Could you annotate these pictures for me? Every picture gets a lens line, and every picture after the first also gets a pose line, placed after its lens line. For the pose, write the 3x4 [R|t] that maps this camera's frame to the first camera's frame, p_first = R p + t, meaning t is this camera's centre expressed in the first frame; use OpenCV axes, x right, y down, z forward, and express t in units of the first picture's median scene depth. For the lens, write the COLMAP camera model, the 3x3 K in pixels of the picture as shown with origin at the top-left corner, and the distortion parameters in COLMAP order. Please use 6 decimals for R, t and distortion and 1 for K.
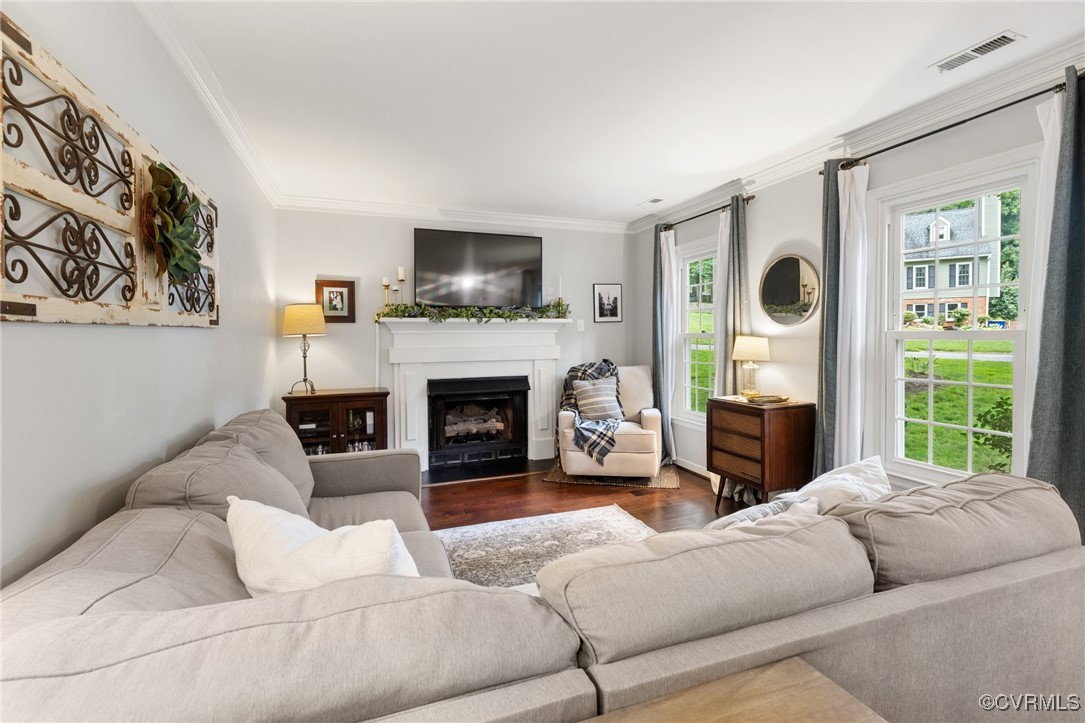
lens RADIAL K [[479.9, 0, 542.5], [0, 479.9, 338.2], [0, 0, 1]] dist [-0.002199, -0.000392]
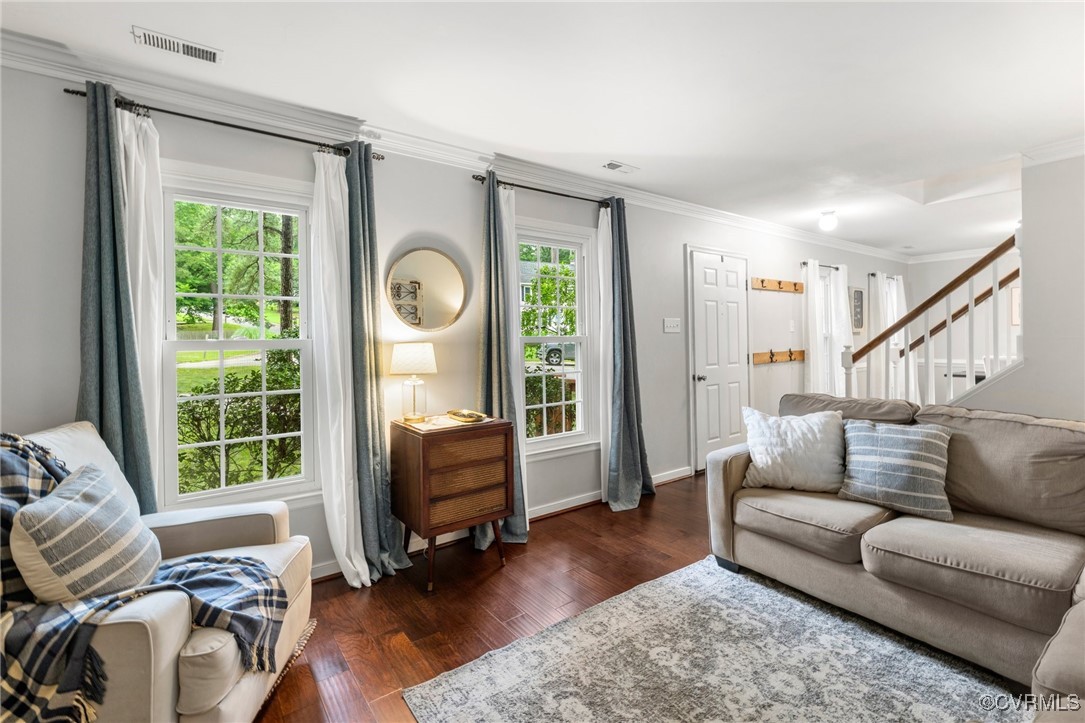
lens RADIAL K [[479.9, 0, 542.5], [0, 479.9, 338.2], [0, 0, 1]] dist [-0.002199, -0.000392]
pose [[-0.266361, 0.003260, 0.963868, -0.293940], [0.018781, 0.999822, 0.001809, -0.008062], [-0.963690, 0.018584, -0.266375, 0.817836]]
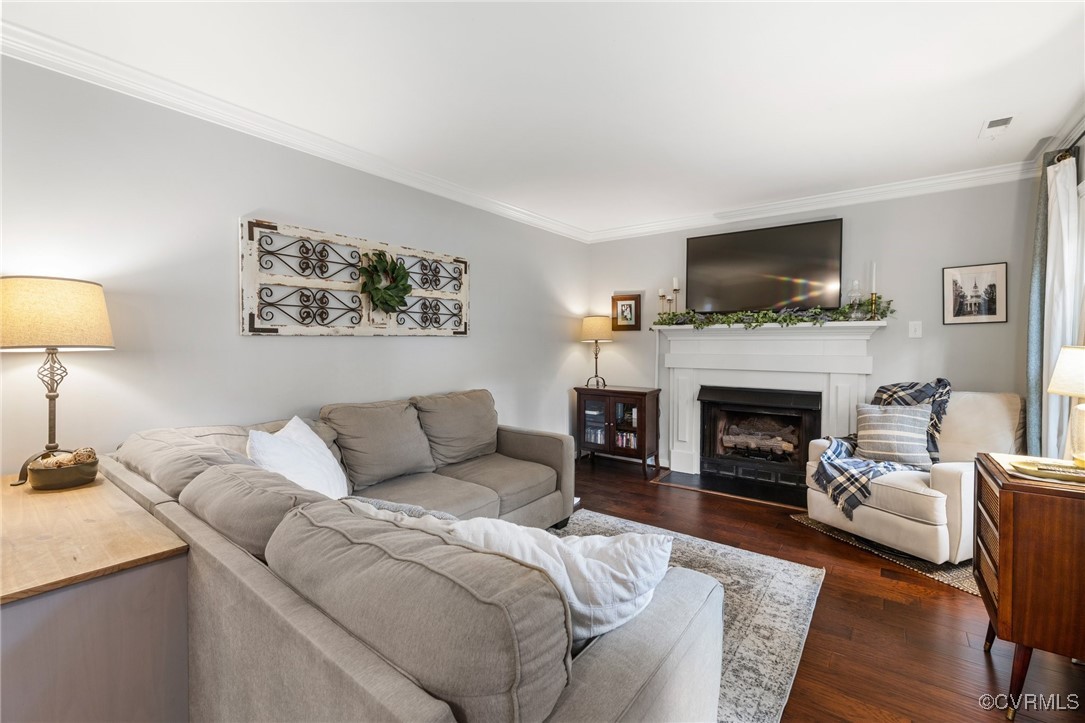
lens RADIAL K [[464.3, 0, 545.4], [0, 464.3, 349.2], [0, 0, 1]] dist [0.000342, 0.000150]
pose [[0.547080, 0.020402, -0.836832, 0.424591], [-0.010412, 0.999791, 0.017568, -0.004399], [0.837016, -0.000898, 0.547178, 0.199433]]
